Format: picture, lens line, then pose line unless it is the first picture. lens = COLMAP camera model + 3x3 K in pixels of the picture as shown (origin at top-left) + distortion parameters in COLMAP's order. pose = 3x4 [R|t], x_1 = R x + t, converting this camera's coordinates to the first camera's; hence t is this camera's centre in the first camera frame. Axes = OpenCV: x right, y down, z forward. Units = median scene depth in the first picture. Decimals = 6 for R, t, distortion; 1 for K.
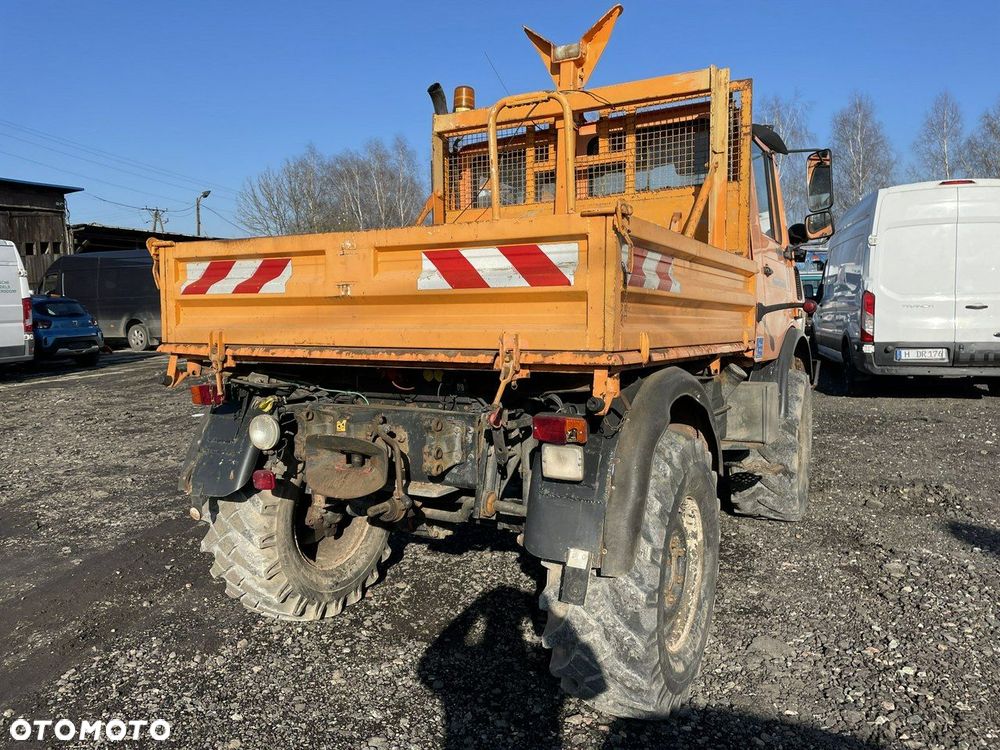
lens RADIAL K [[753.0, 0, 500.0], [0, 753.0, 381.5], [0, 0, 1]] dist [0.095350, -0.107101]
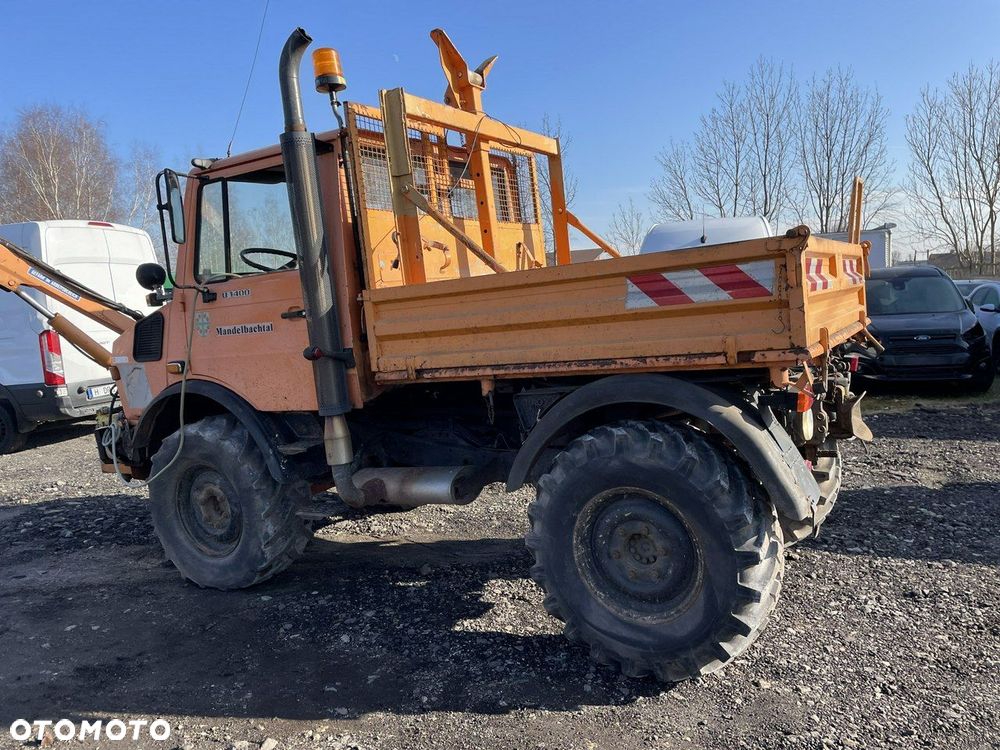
lens RADIAL K [[753.0, 0, 514.4], [0, 753.0, 368.6], [0, 0, 1]] dist [0.095350, -0.107101]
pose [[0.024591, -0.080886, 0.996420, -0.839207], [0.168771, 0.982751, 0.075612, -0.094955], [-0.985348, 0.166308, 0.037818, 0.830898]]
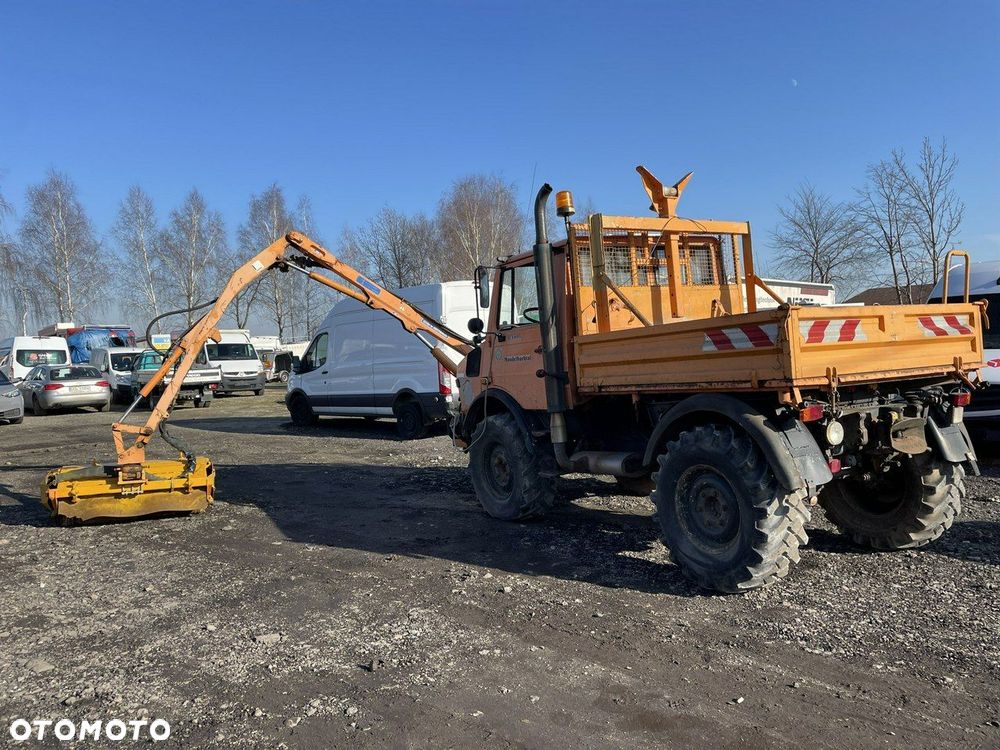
lens RADIAL K [[753.0, 0, 509.3], [0, 753.0, 371.0], [0, 0, 1]] dist [0.095350, -0.107101]
pose [[0.497126, -0.031507, 0.867106, -1.200430], [0.131956, 0.990462, -0.039663, -0.049647], [-0.857586, 0.134138, 0.496542, 0.484777]]
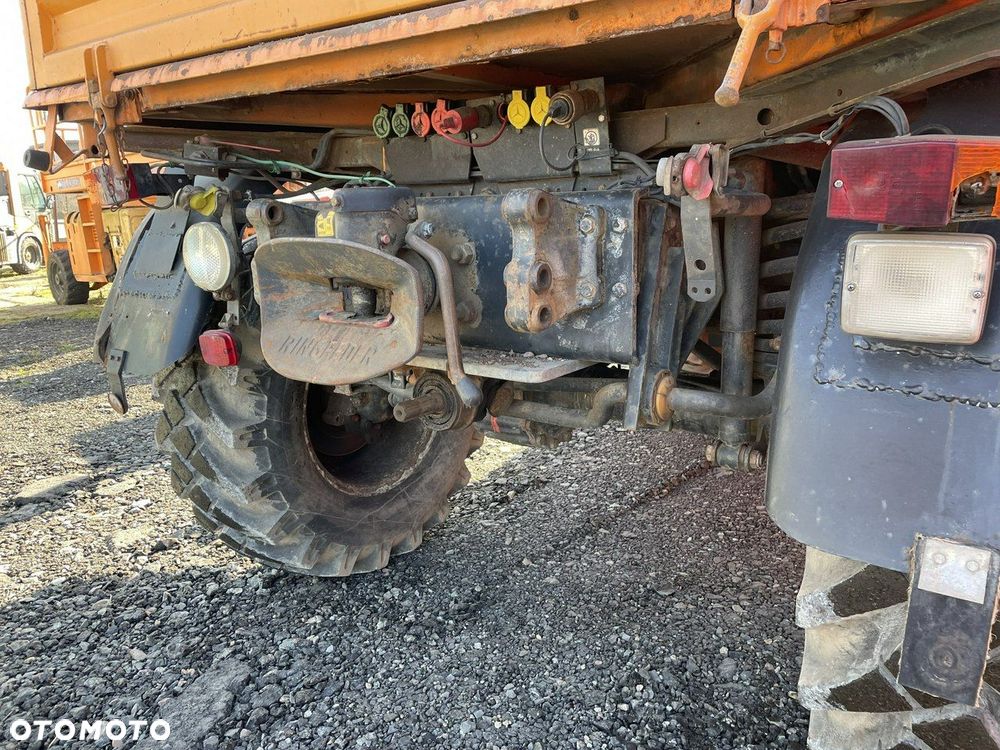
lens RADIAL K [[753.0, 0, 505.0], [0, 753.0, 375.5], [0, 0, 1]] dist [0.095350, -0.107101]
pose [[0.992792, 0.011571, -0.119291, -0.033254], [0.005511, 0.989868, 0.141884, 0.056285], [0.119724, -0.141518, 0.982669, 0.376173]]
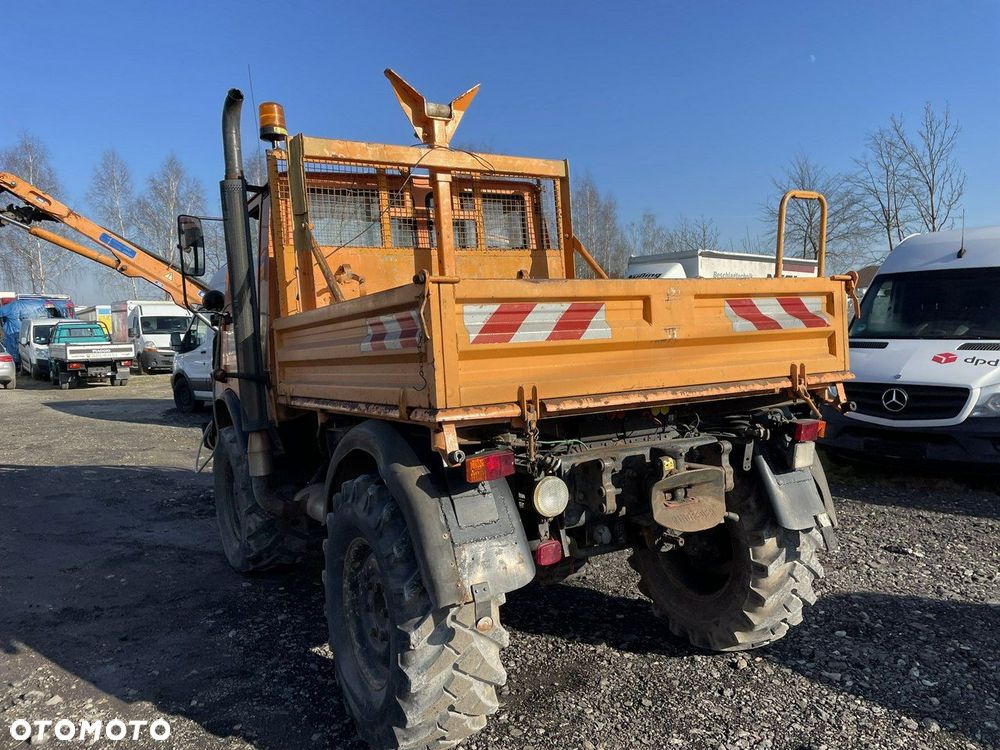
lens RADIAL K [[753.0, 0, 509.1], [0, 753.0, 369.8], [0, 0, 1]] dist [0.095350, -0.107101]
pose [[0.510037, -0.051423, 0.858614, -0.666161], [0.117834, 0.992977, -0.010526, -0.046746], [-0.852043, 0.106543, 0.512515, 0.356664]]
